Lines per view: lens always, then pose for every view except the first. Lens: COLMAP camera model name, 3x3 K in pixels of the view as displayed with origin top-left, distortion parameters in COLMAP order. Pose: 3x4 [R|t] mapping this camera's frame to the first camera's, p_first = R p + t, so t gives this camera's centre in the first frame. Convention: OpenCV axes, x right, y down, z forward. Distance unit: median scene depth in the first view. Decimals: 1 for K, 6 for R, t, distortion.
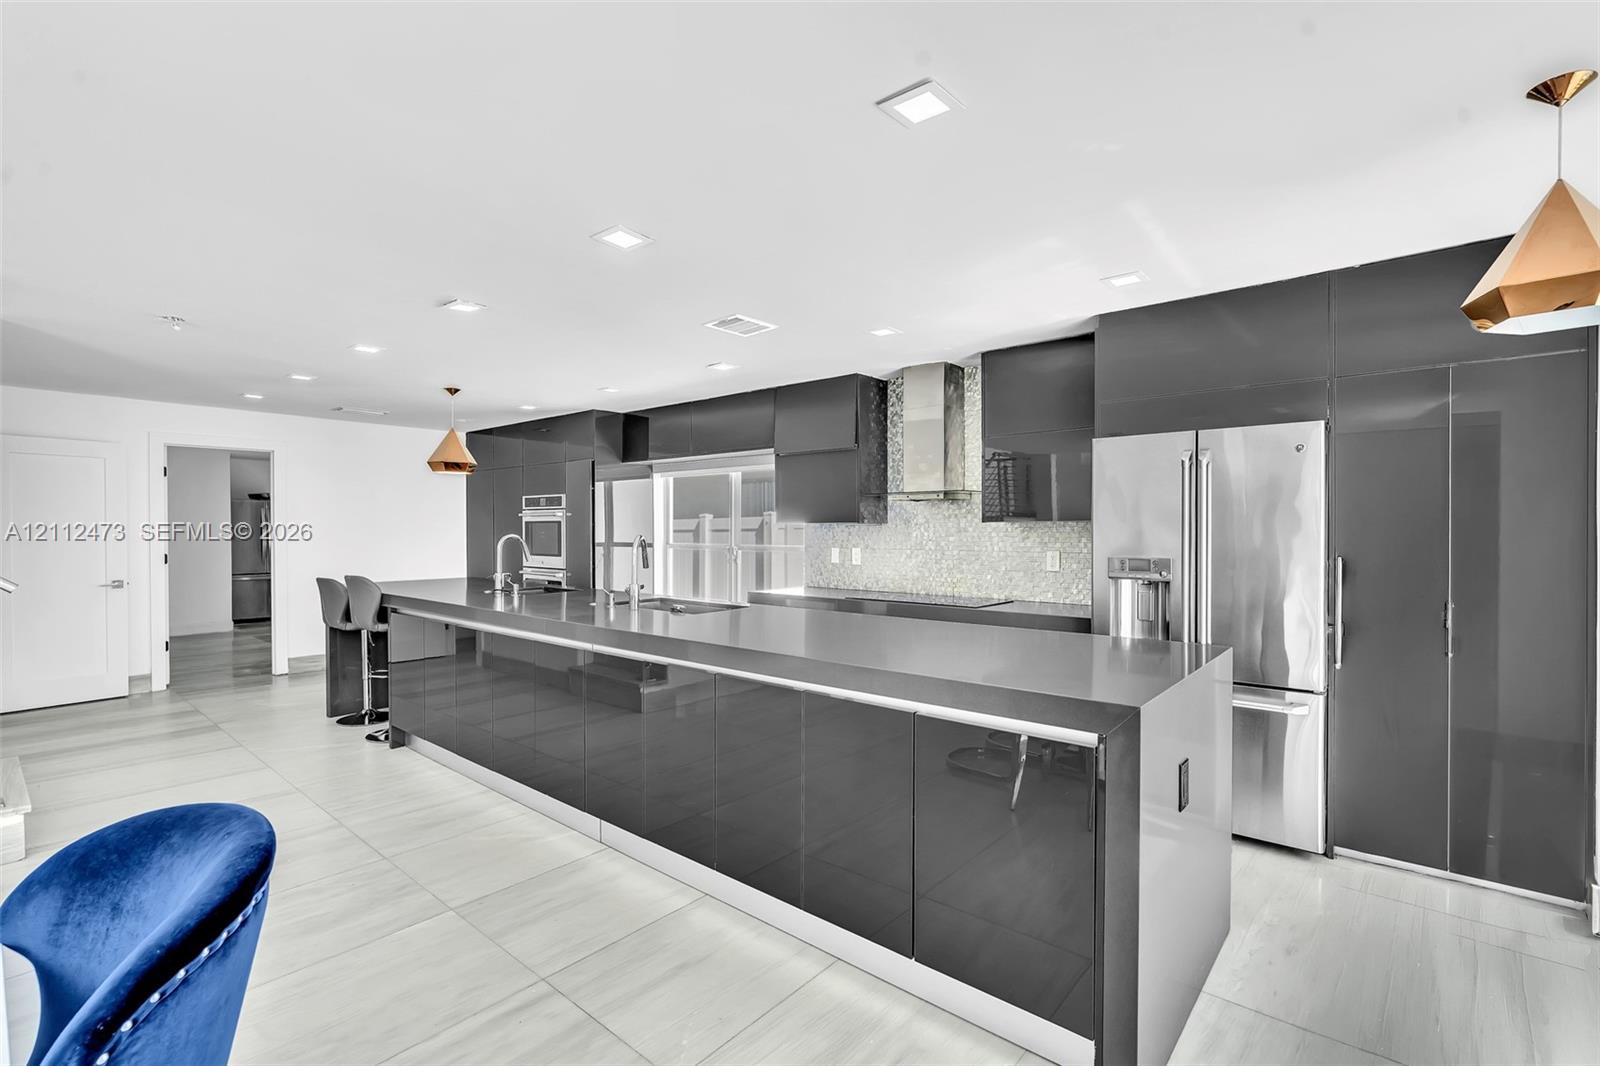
lens RADIAL K [[720.0, 0, 796.2], [0, 720.0, 536.9], [0, 0, 1]] dist [-0.001484, 0.000226]
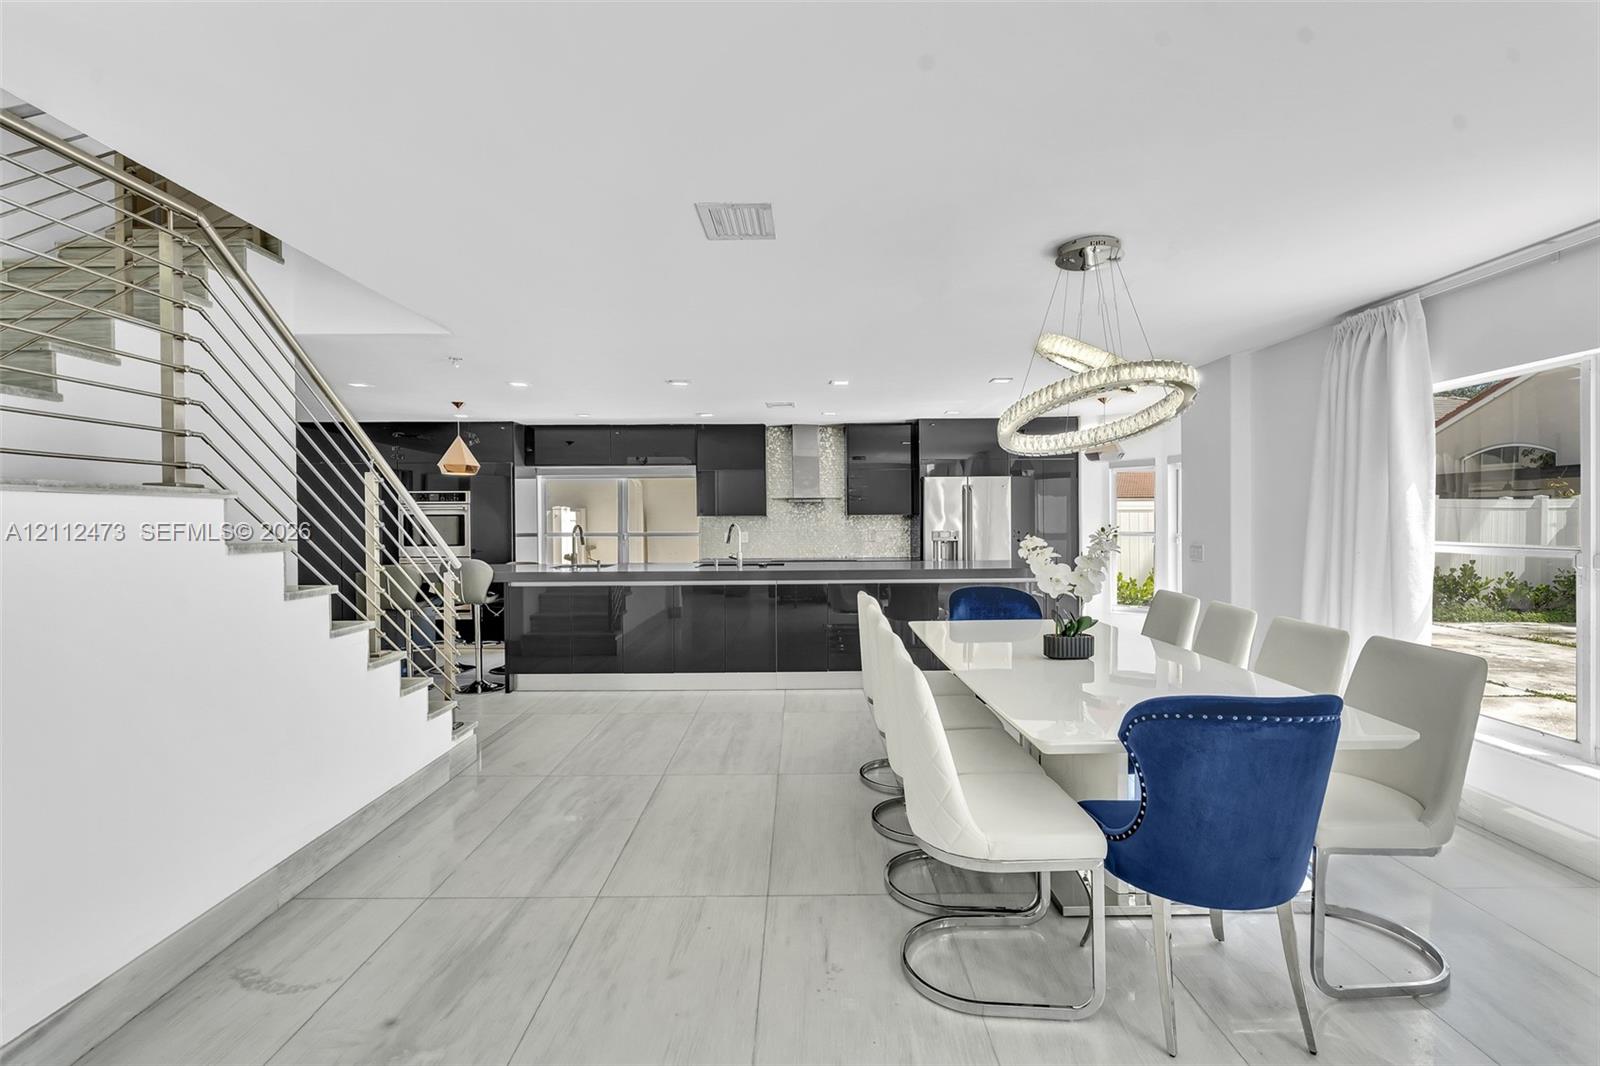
lens RADIAL K [[715.1, 0, 800.9], [0, 715.1, 527.6], [0, 0, 1]] dist [-0.004537, 0.000865]
pose [[0.757036, -0.012503, 0.653254, -0.875446], [0.014739, 0.999889, 0.002057, 0.005291], [-0.653207, 0.008071, 0.757136, -0.262479]]
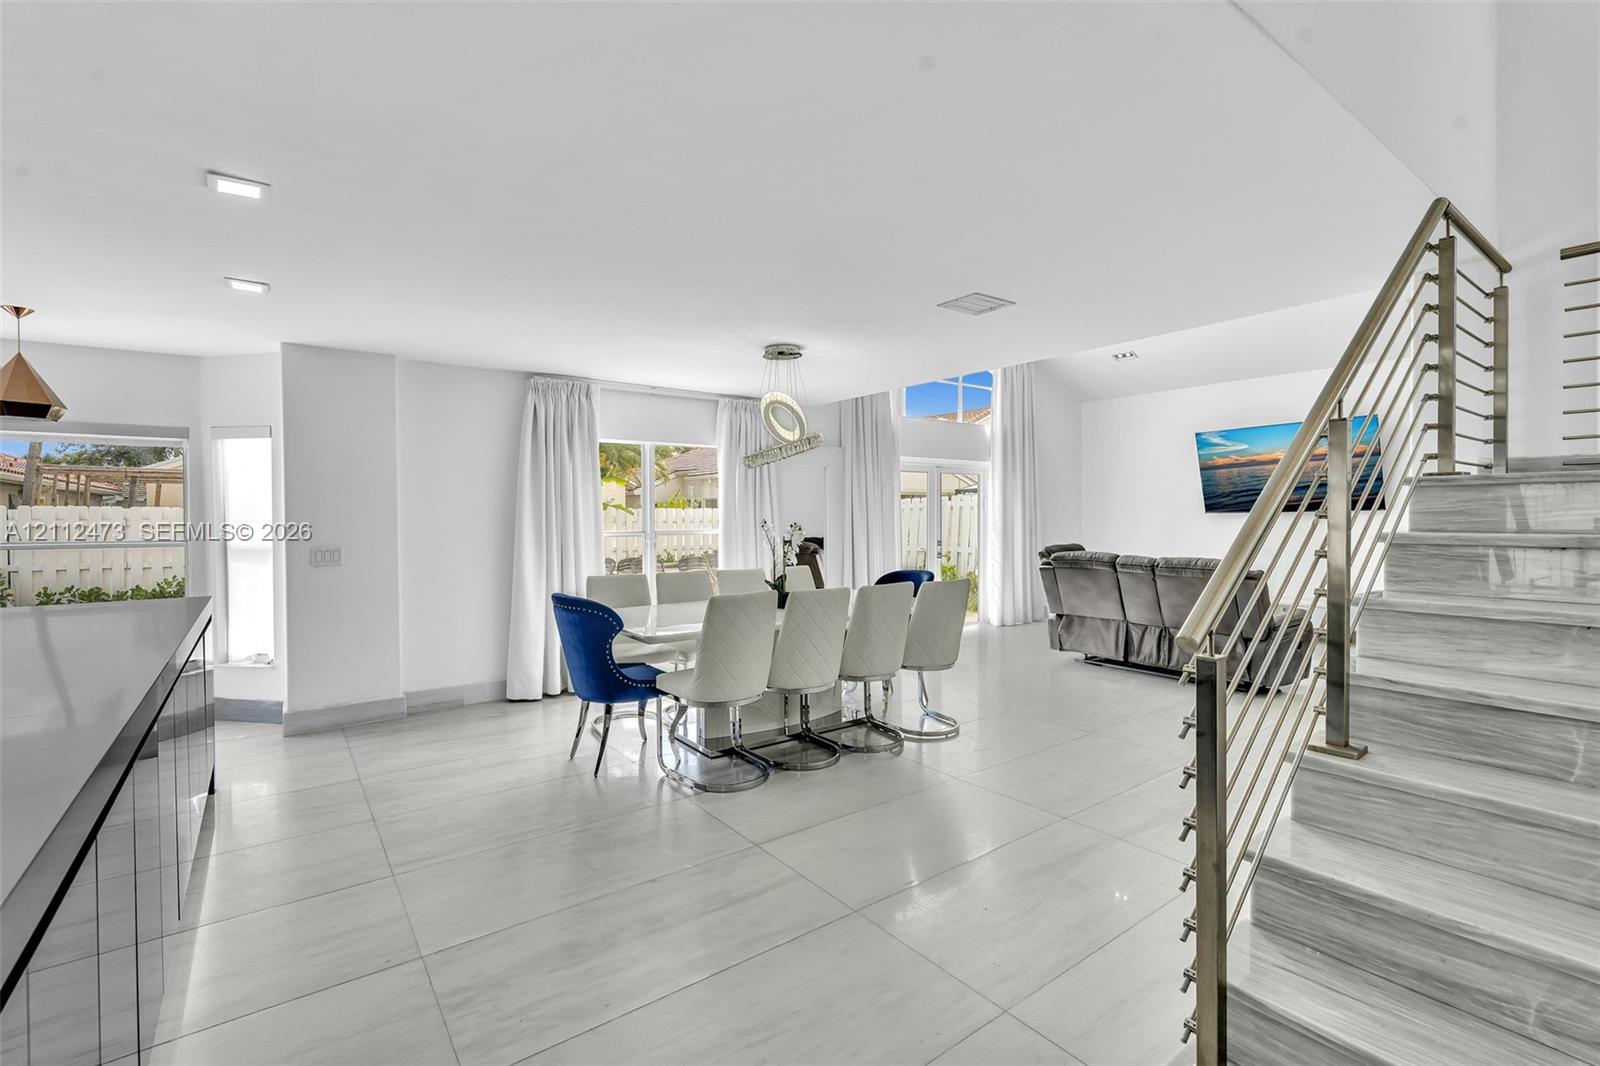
lens RADIAL K [[715.1, 0, 800.9], [0, 715.1, 527.6], [0, 0, 1]] dist [-0.004537, 0.000865]
pose [[-0.976255, 0.001345, 0.216620, -0.566761], [0.008288, 0.999481, 0.031145, -0.009210], [-0.216466, 0.032201, -0.975759, 0.872633]]
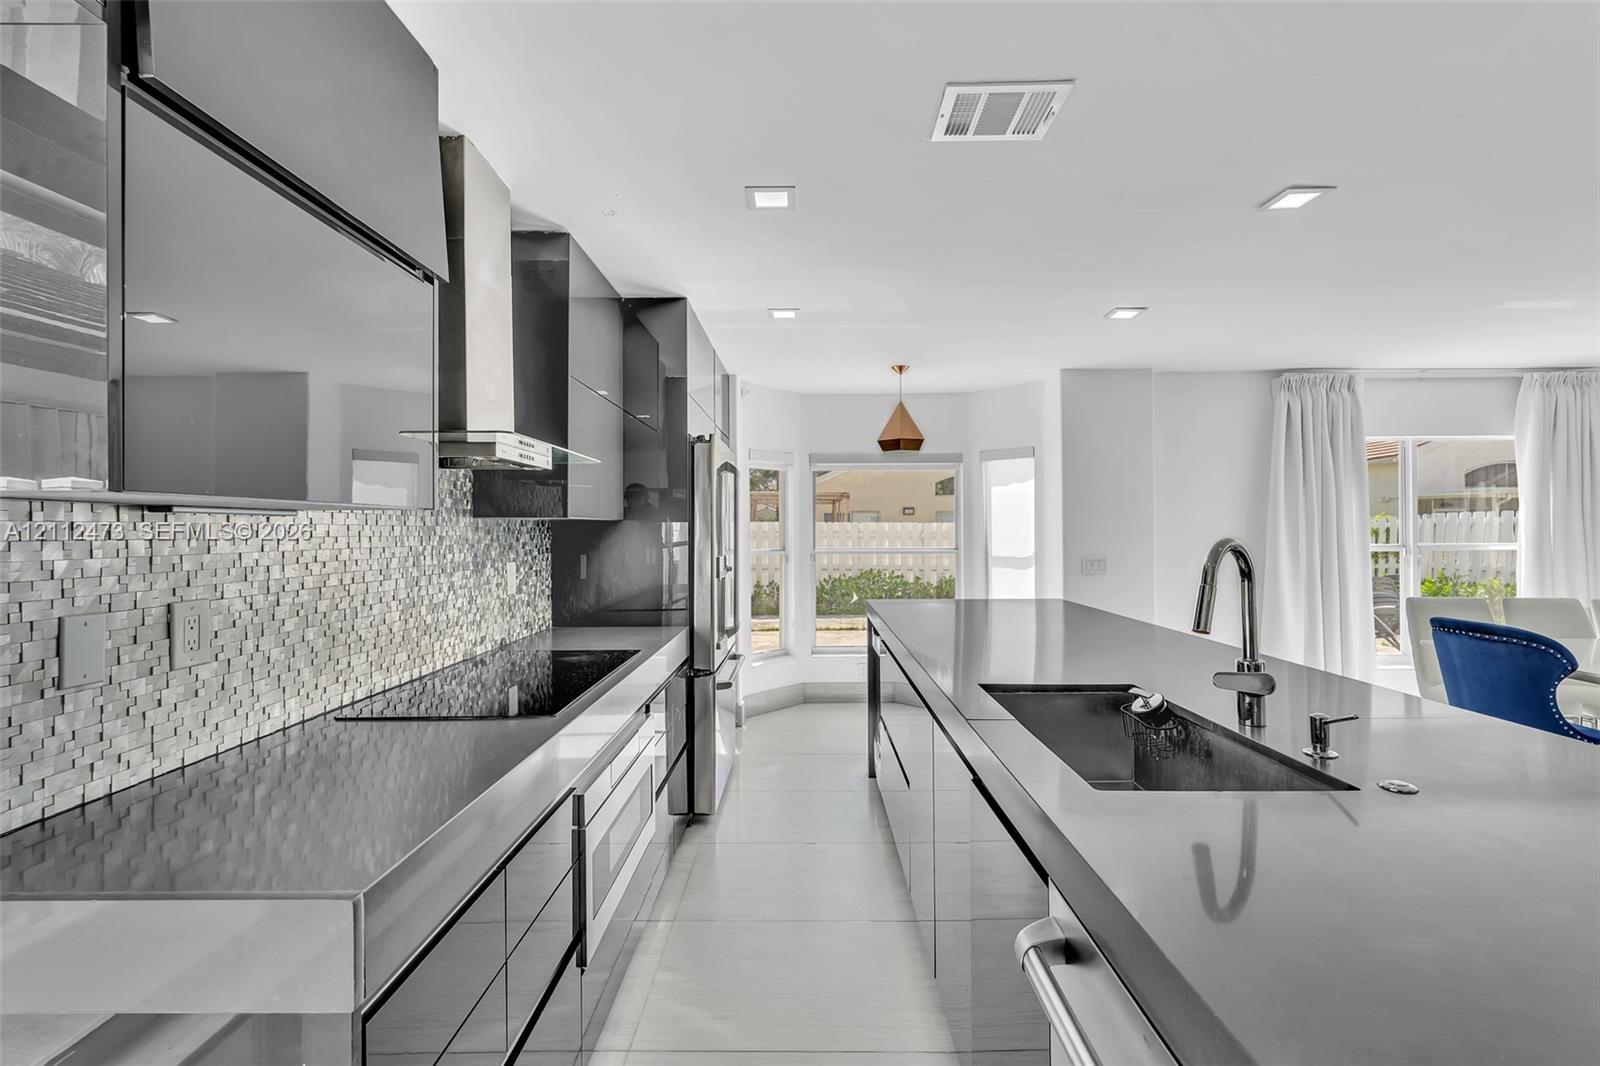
lens RADIAL K [[715.1, 0, 800.9], [0, 715.1, 527.6], [0, 0, 1]] dist [-0.004537, 0.000865]
pose [[-0.645455, 0.008960, 0.763746, -0.266101], [0.018146, 0.999829, 0.003606, -0.011112], [-0.763583, 0.016187, -0.645507, 1.037494]]
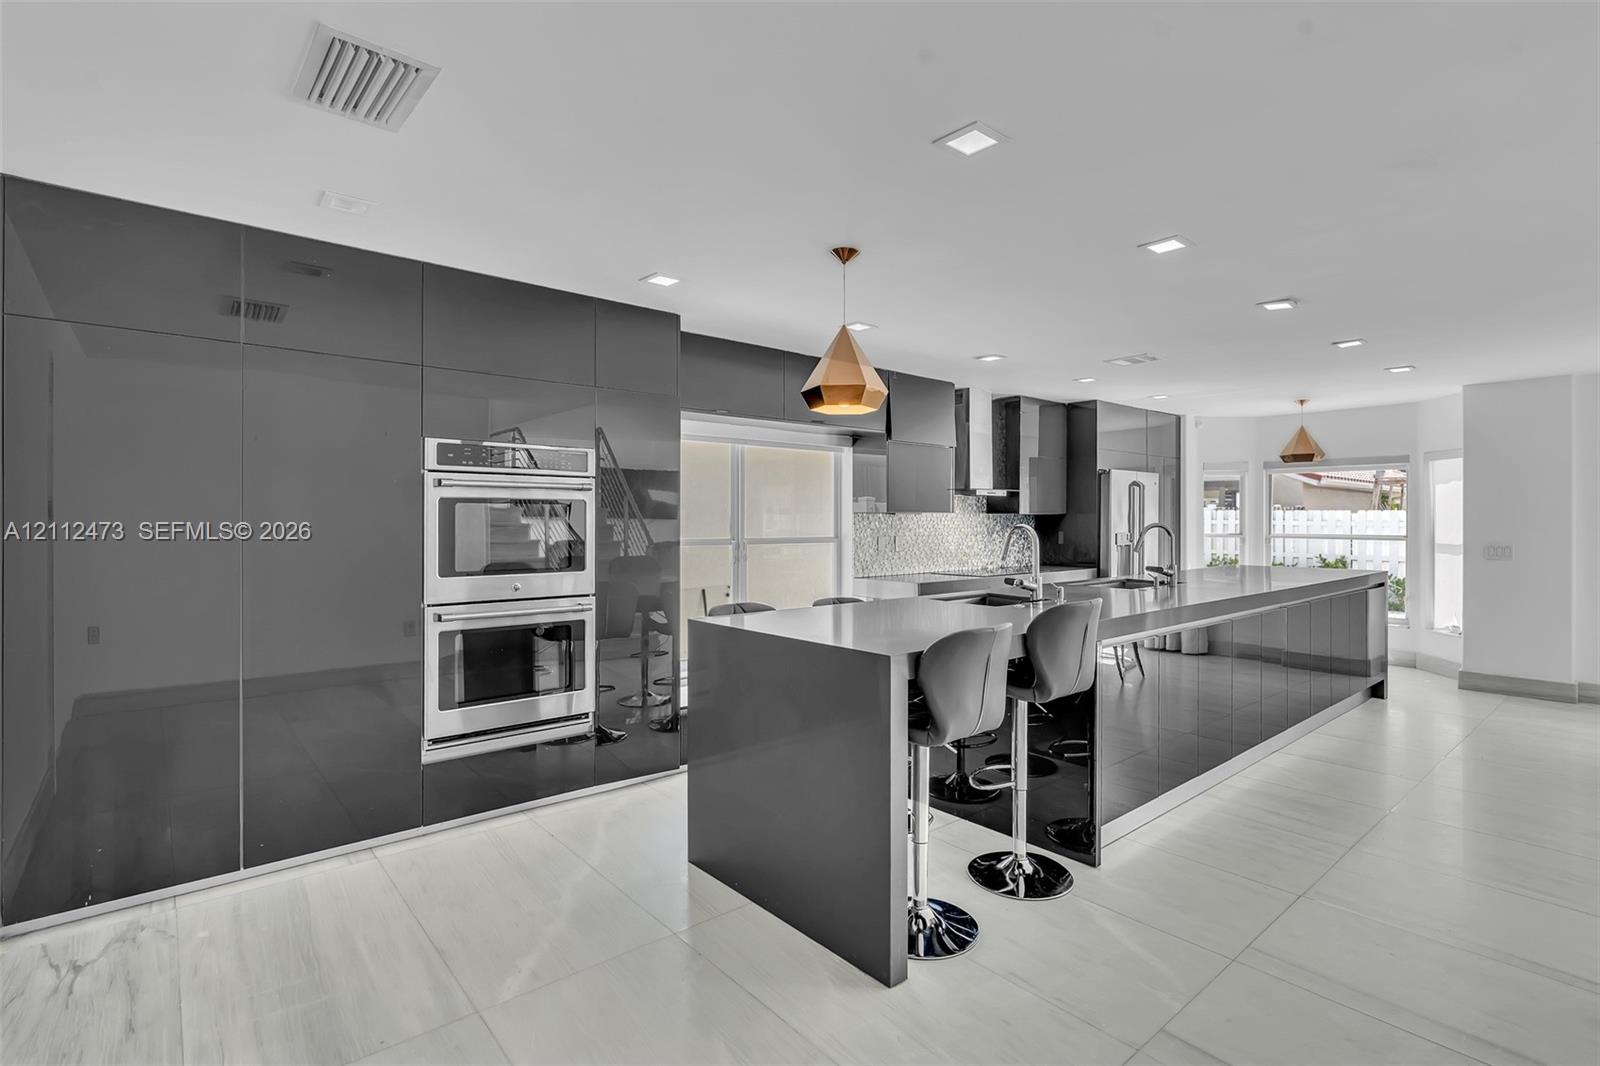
lens RADIAL K [[753.4, 0, 791.2], [0, 753.4, 524.8], [0, 0, 1]] dist [-0.001212, -0.000217]
pose [[0.162301, 0.000266, 0.986741, -1.102419], [0.012597, 0.999918, -0.002341, -0.002231], [-0.986661, 0.012810, 0.162284, 1.014708]]
